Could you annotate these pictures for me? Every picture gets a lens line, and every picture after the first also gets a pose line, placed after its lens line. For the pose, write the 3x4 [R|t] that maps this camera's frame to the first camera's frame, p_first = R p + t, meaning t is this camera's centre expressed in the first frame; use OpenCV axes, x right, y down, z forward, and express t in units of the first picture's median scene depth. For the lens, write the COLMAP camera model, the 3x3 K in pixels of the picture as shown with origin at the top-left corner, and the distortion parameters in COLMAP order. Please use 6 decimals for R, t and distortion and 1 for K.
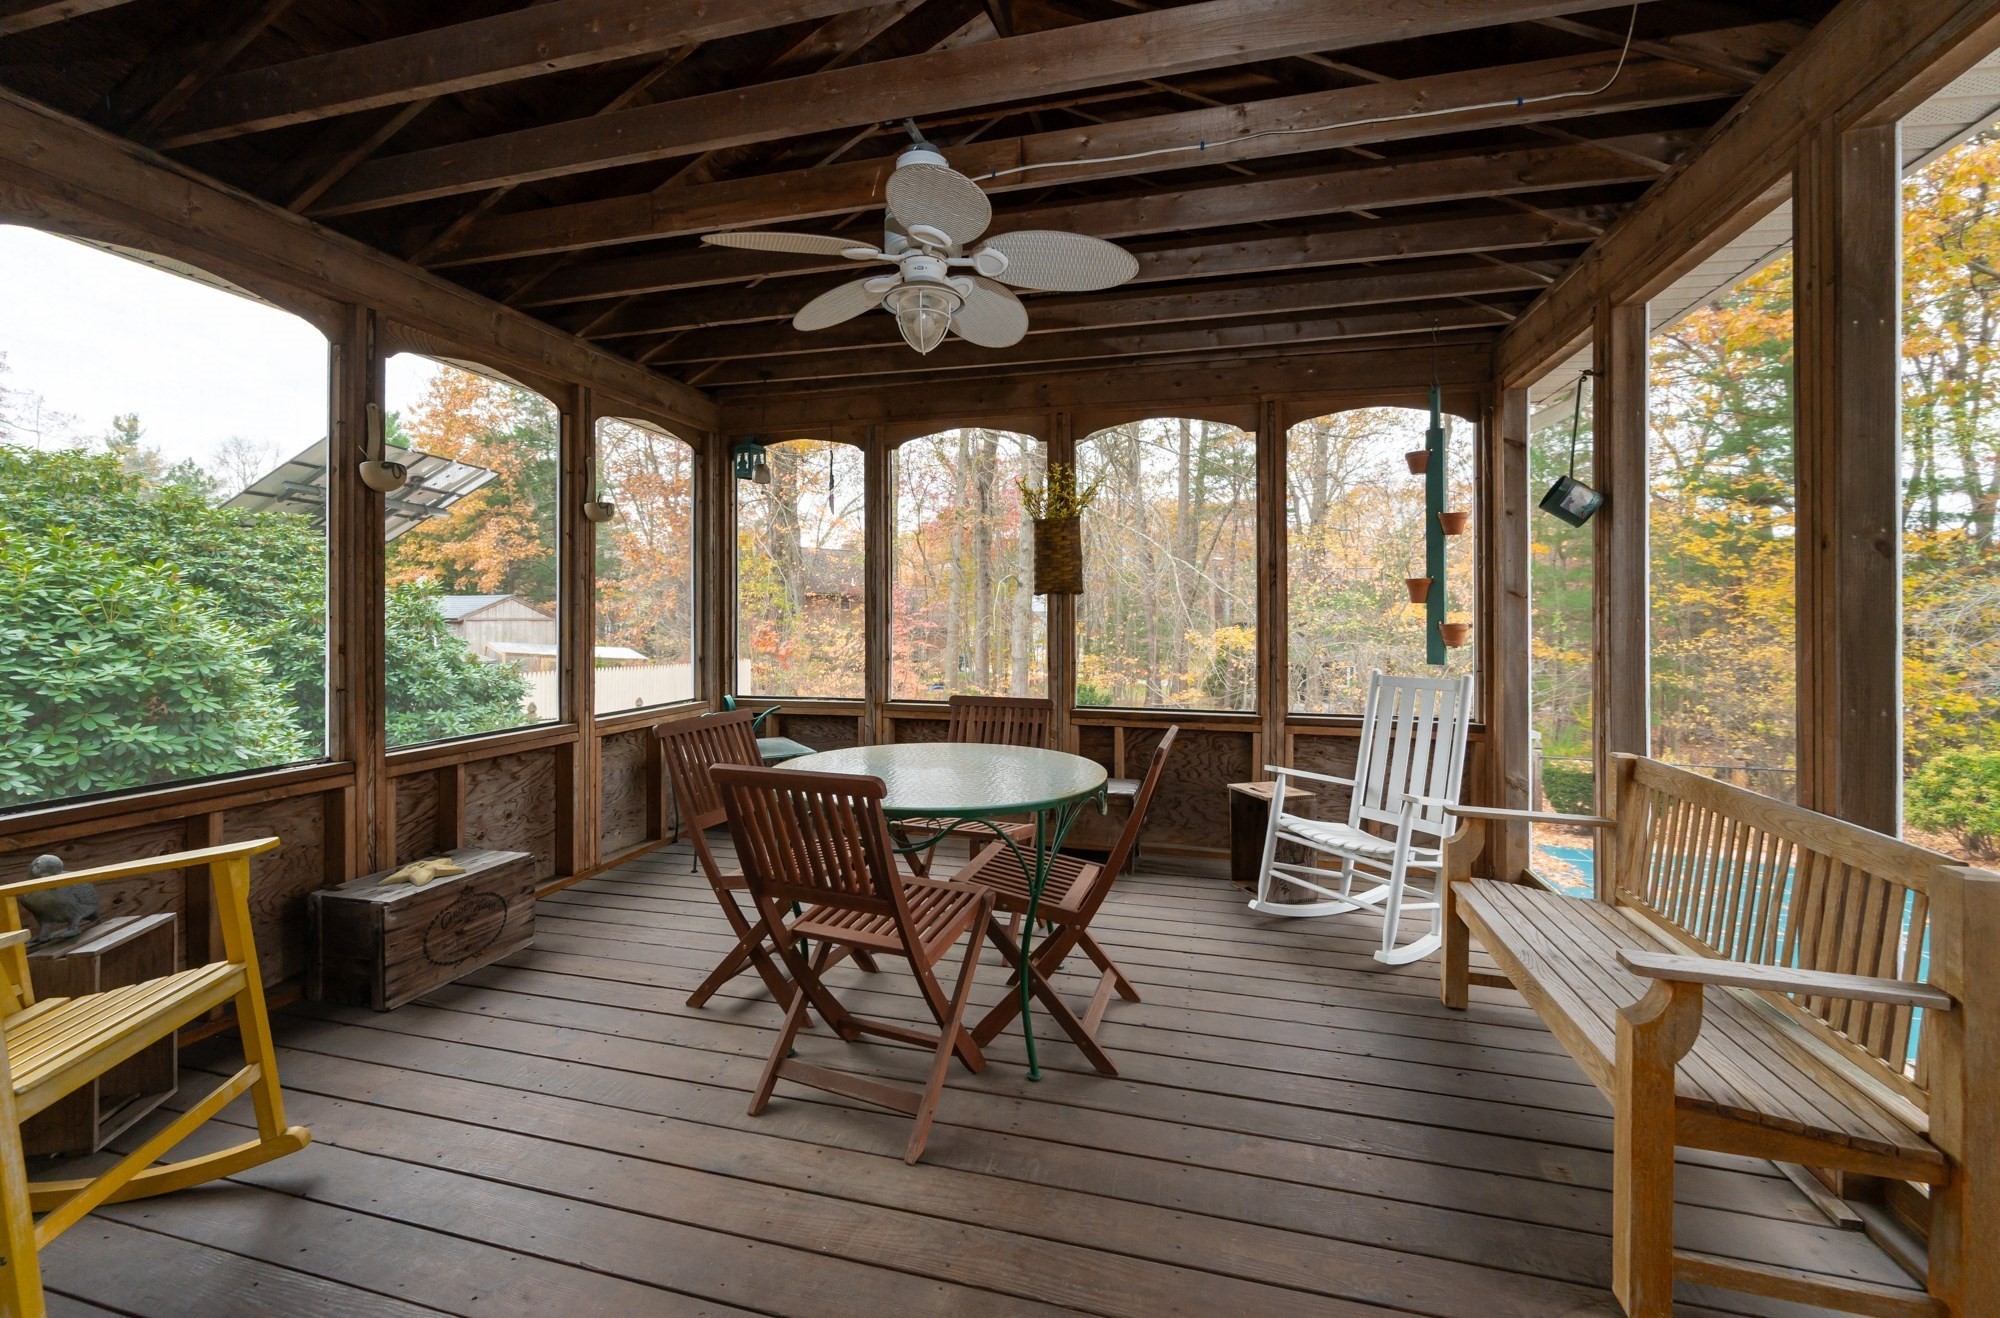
lens RADIAL K [[826.7, 0, 1050.7], [0, 826.7, 615.0], [0, 0, 1]] dist [-0.001264, -0.000036]
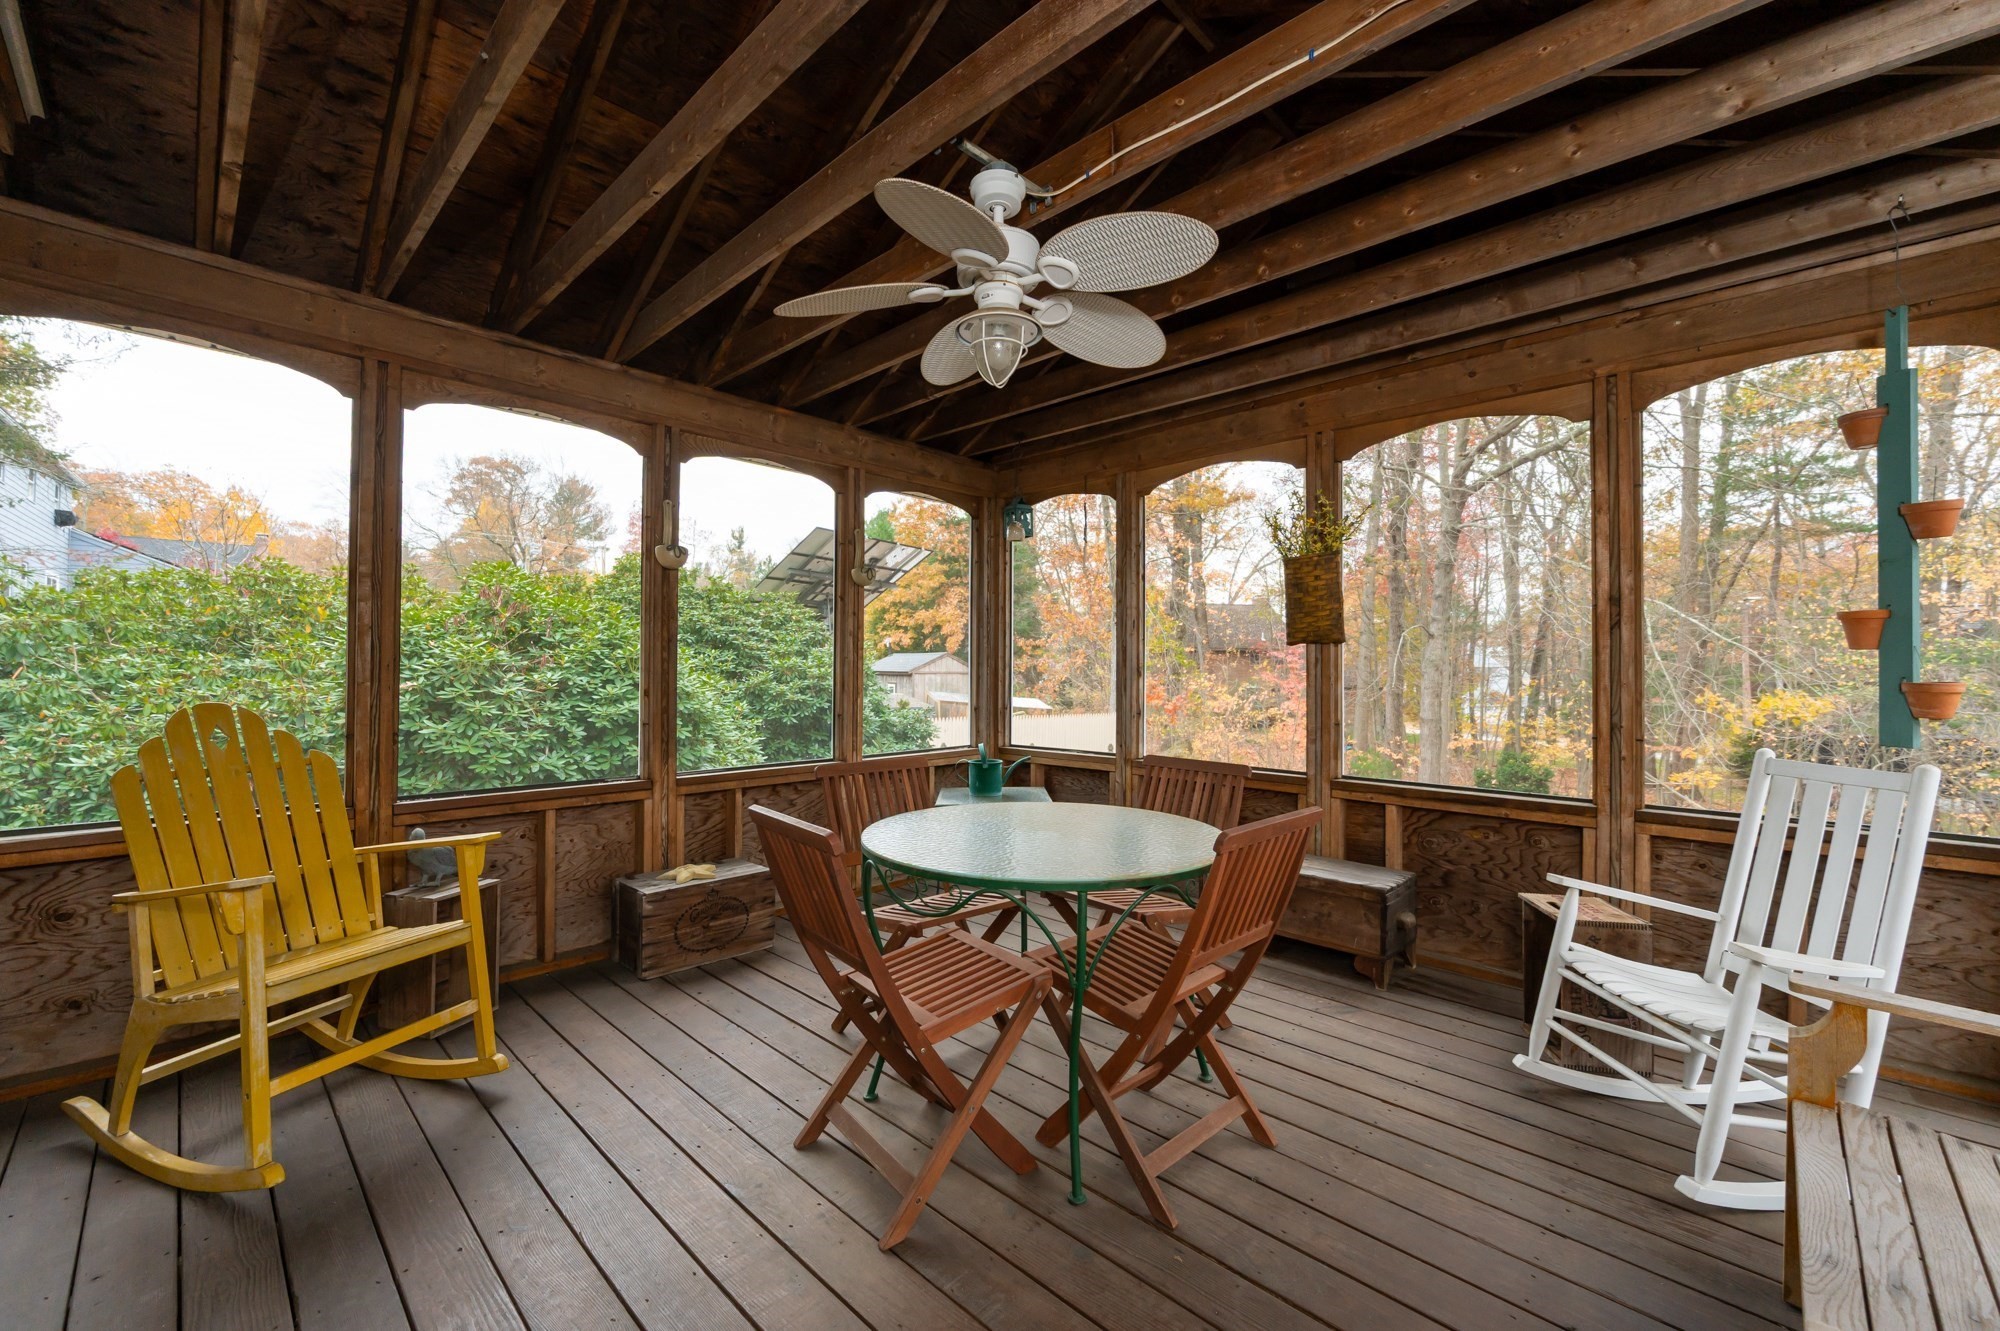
lens RADIAL K [[826.7, 0, 1021.5], [0, 826.7, 662.7], [0, 0, 1]] dist [-0.001264, -0.000036]
pose [[0.863923, -0.002248, -0.503619, 0.186827], [-0.002382, 0.999961, -0.008550, 0.003004], [0.503618, 0.008586, 0.863884, 0.112118]]
